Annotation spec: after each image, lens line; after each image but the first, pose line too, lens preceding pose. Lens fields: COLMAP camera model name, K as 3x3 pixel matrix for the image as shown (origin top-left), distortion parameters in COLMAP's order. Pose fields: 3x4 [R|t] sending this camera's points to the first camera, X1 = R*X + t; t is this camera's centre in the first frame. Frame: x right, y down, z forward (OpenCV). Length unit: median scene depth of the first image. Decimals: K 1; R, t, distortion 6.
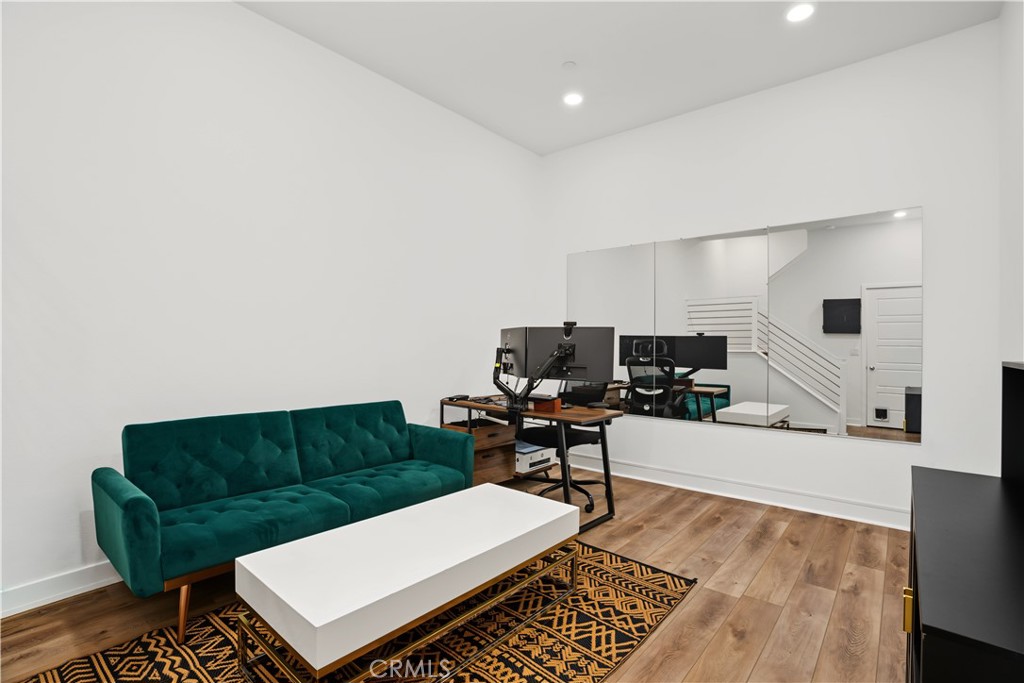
lens RADIAL K [[468.7, 0, 510.8], [0, 468.7, 365.0], [0, 0, 1]] dist [-0.051359, 0.000004]
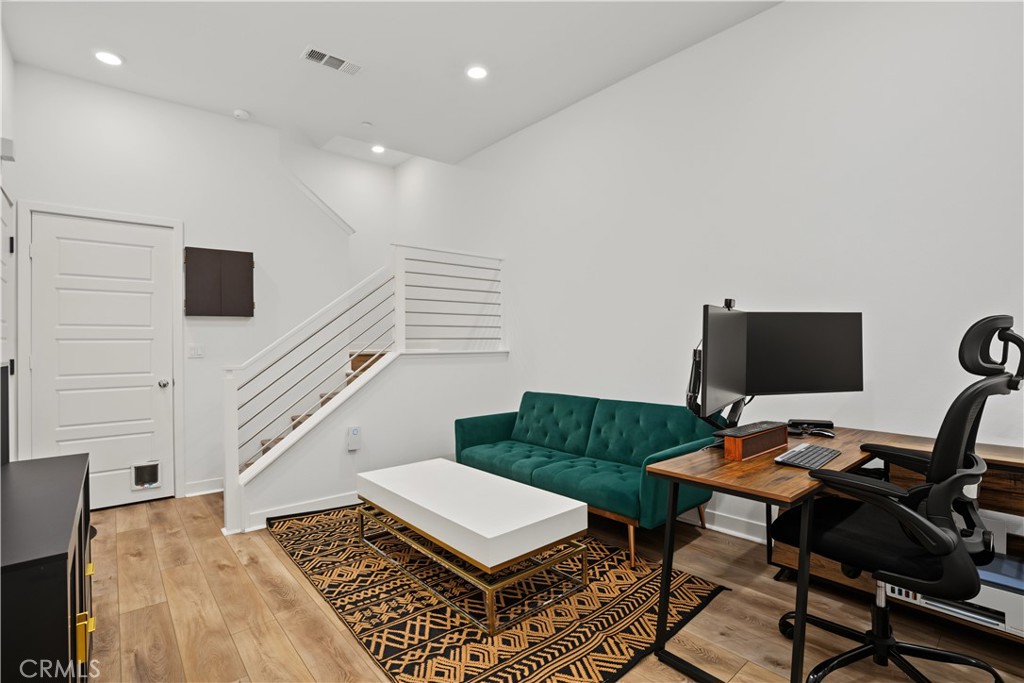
lens RADIAL K [[479.7, 0, 504.4], [0, 479.7, 344.7], [0, 0, 1]] dist [-0.017474, -0.000048]
pose [[-0.157561, -0.008875, -0.987469, 1.153237], [-0.027233, 0.999618, -0.004639, -0.045468], [0.987134, 0.026160, -0.157742, 1.326243]]
